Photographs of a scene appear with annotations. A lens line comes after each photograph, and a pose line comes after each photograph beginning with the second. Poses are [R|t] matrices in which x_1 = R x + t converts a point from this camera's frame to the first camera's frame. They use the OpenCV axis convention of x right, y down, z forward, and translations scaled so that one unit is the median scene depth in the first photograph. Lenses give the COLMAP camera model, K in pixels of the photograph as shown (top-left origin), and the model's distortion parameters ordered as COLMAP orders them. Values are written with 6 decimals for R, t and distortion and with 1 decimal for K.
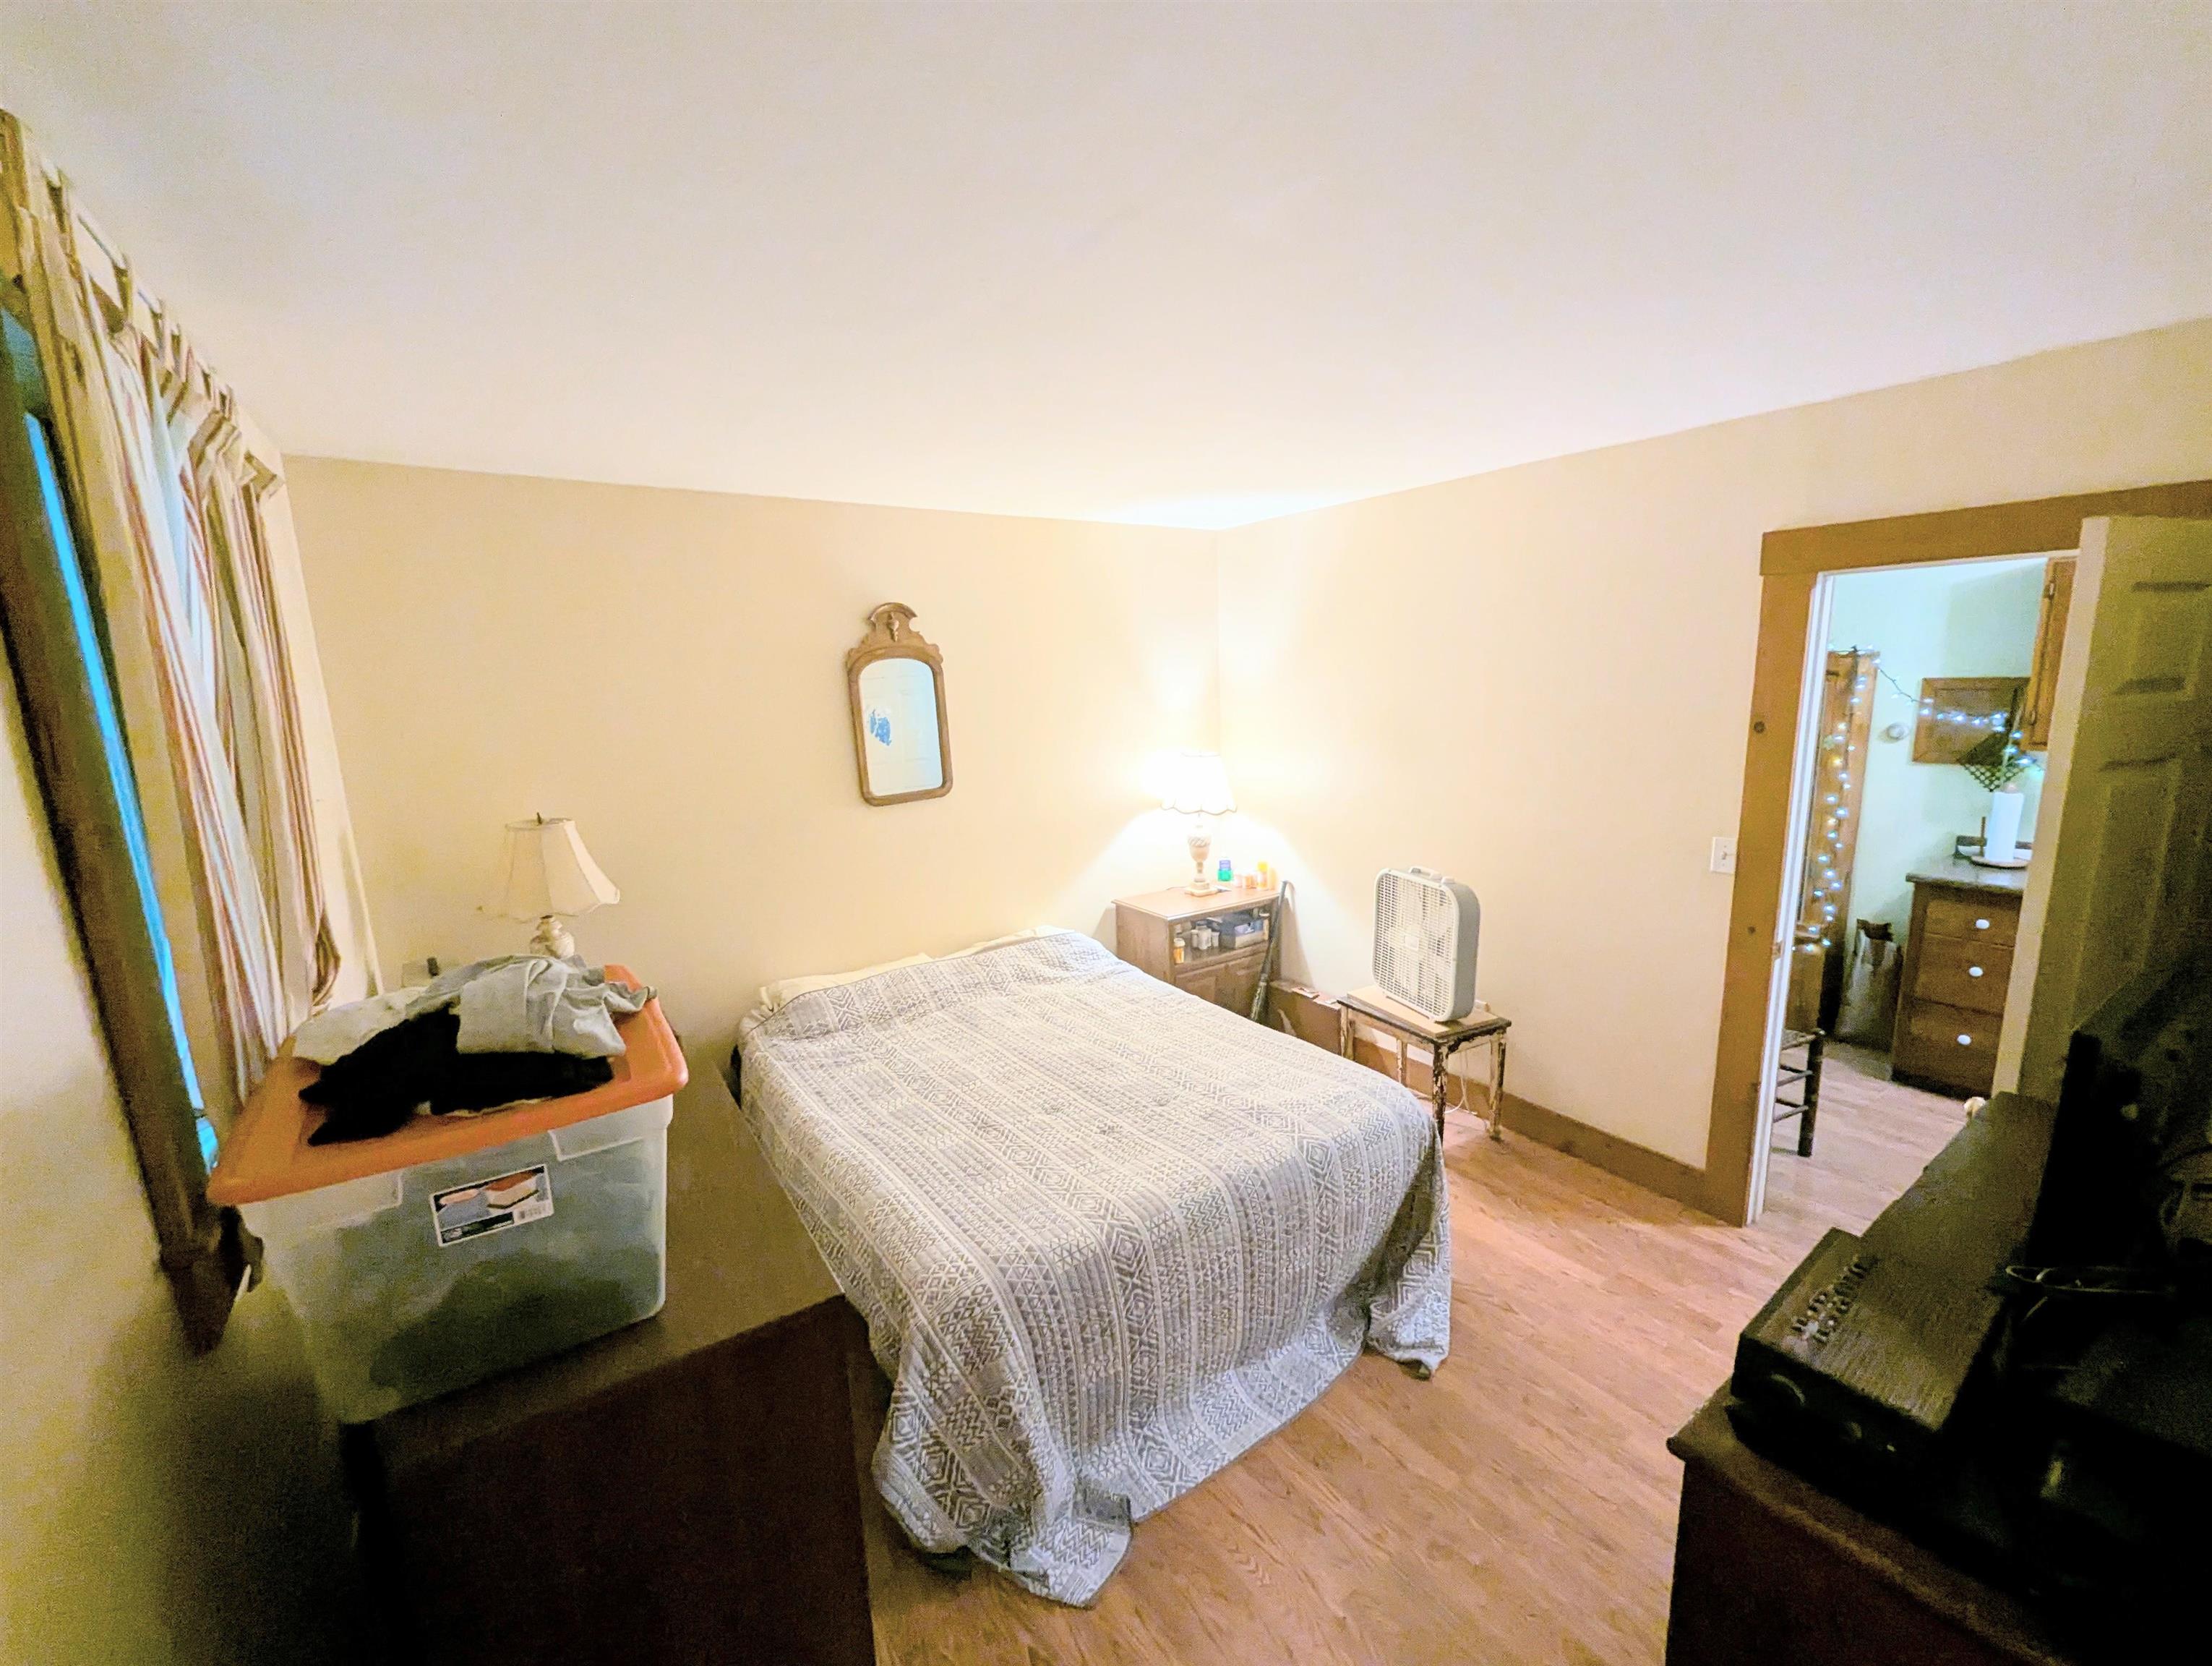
lens RADIAL K [[920.6, 0, 1105.7], [0, 920.6, 843.7], [0, 0, 1]] dist [-0.000091, 0.000778]
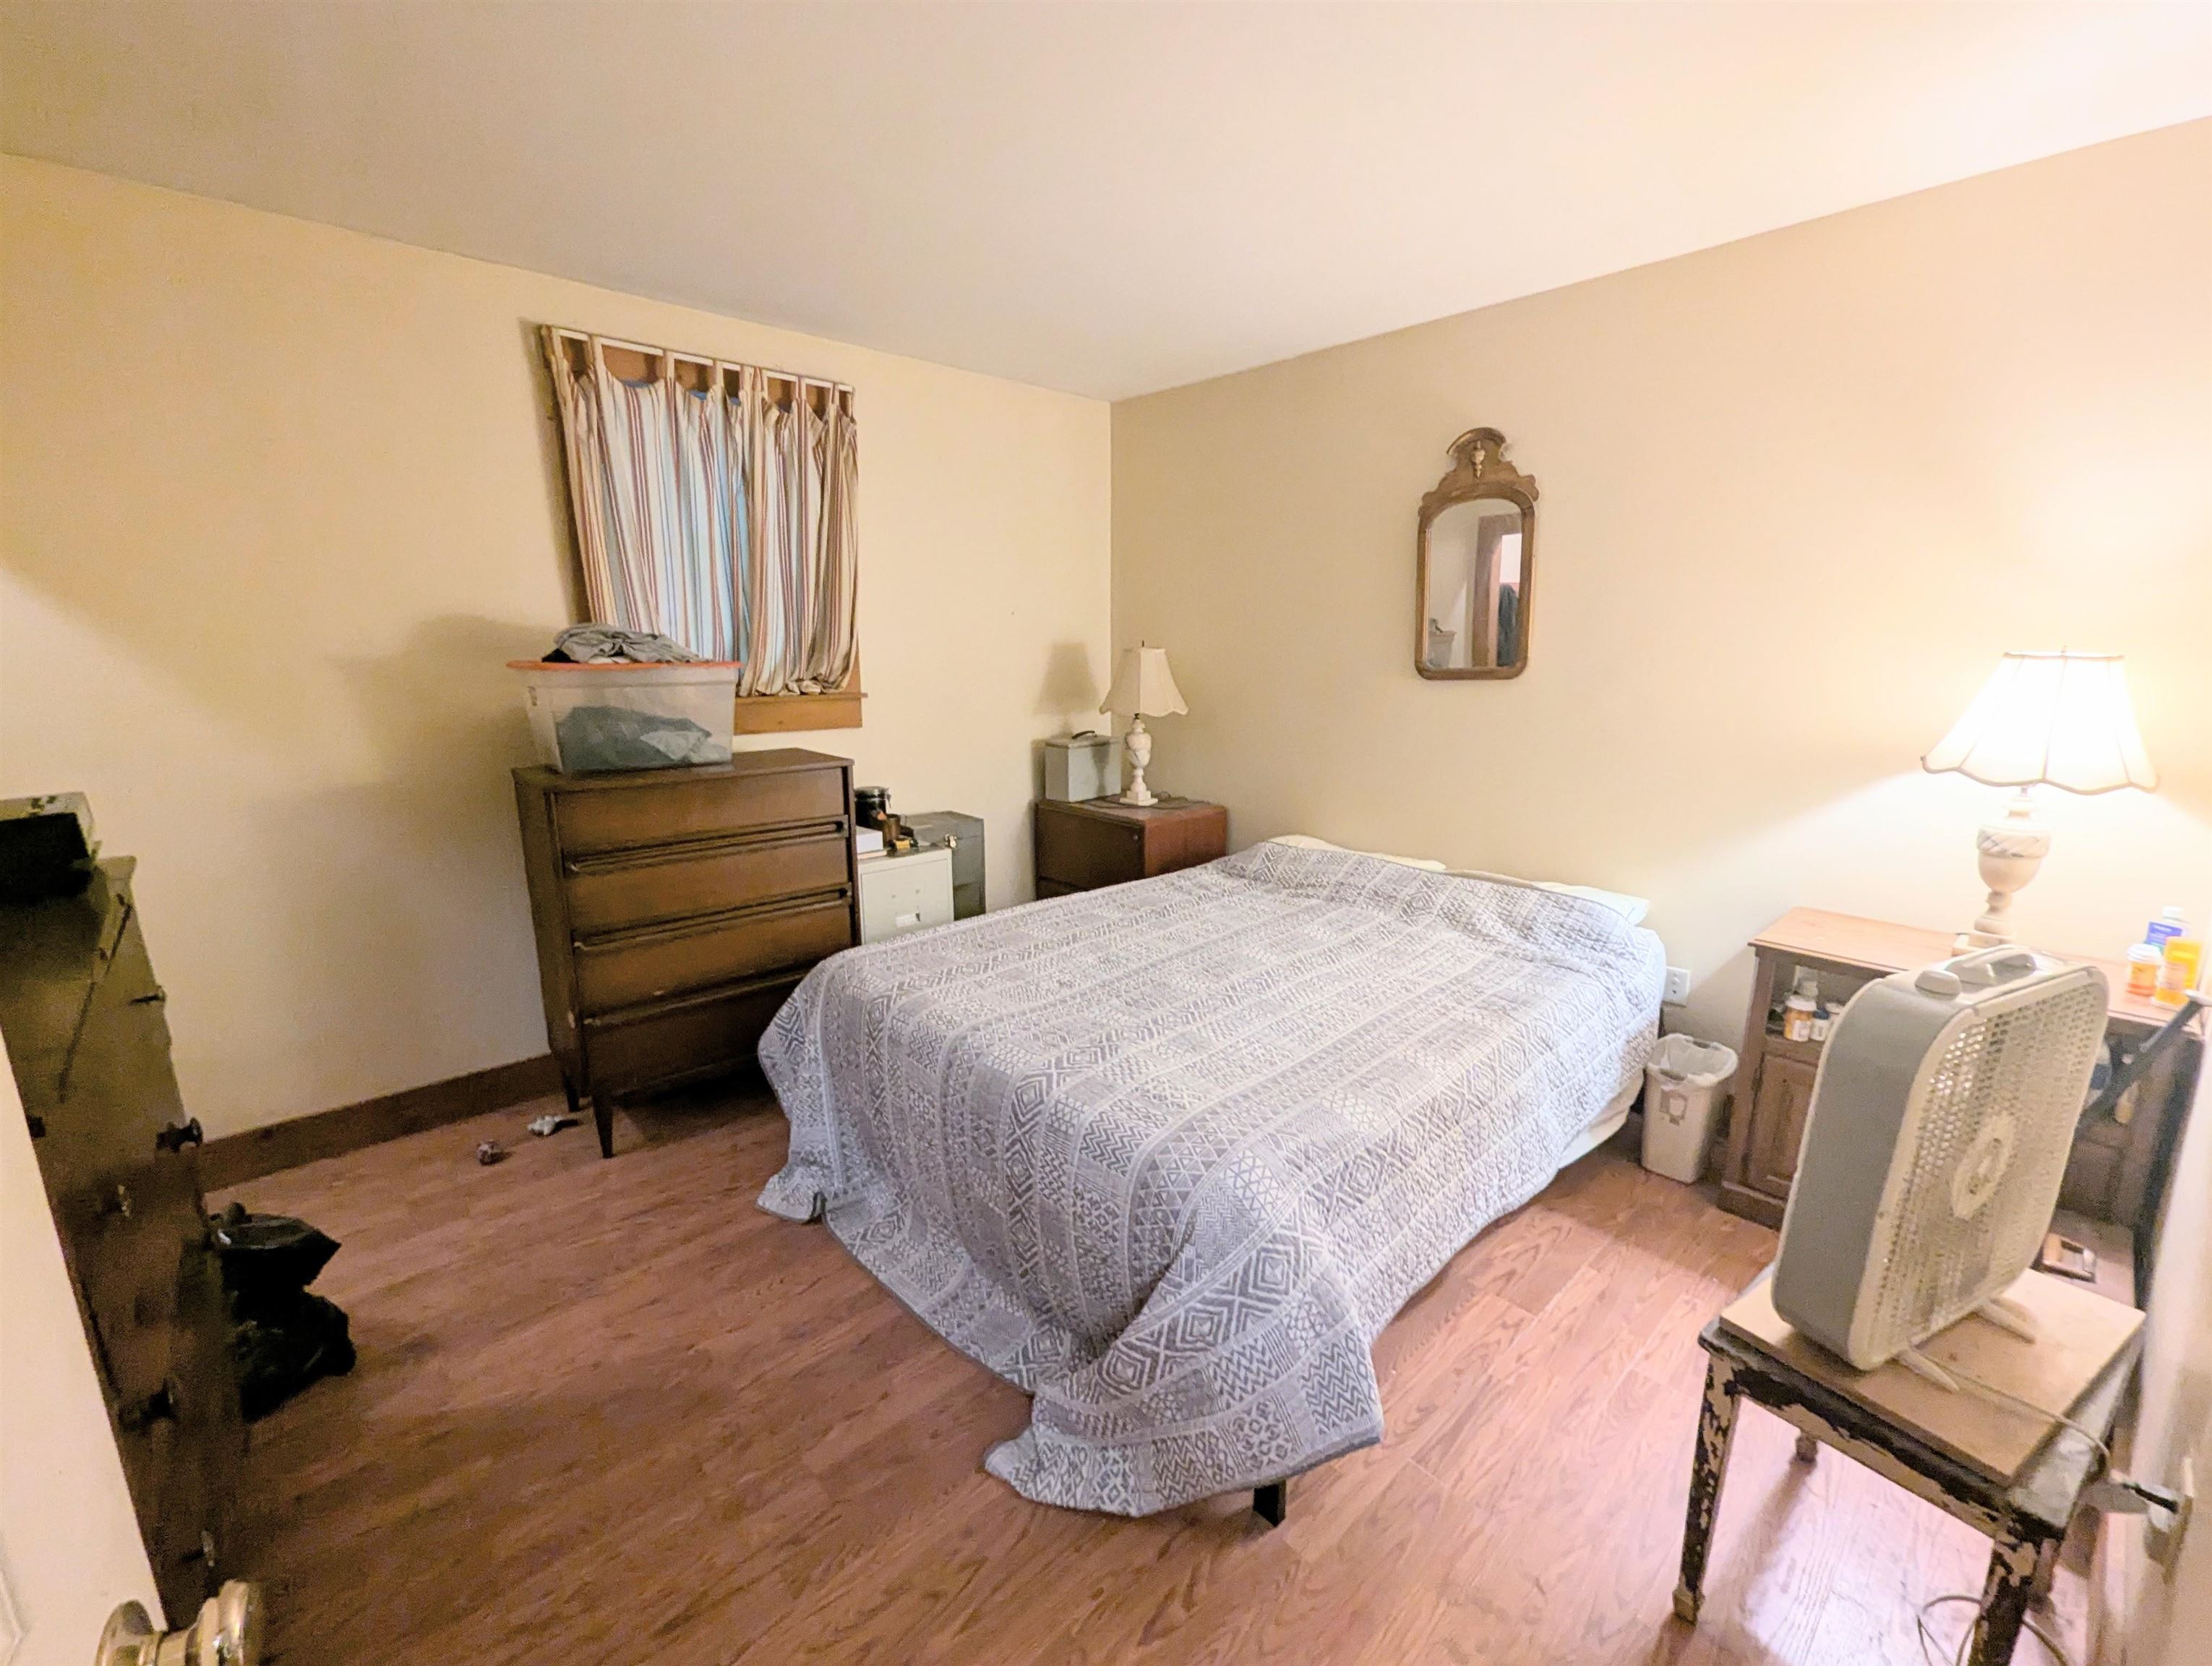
lens RADIAL K [[920.6, 0, 1105.7], [0, 920.6, 843.7], [0, 0, 1]] dist [-0.000091, 0.000778]
pose [[0.139932, 0.244322, -0.959545, 0.603877], [-0.184685, 0.958513, 0.217126, -0.025433], [0.972785, 0.146831, 0.179250, 0.591594]]
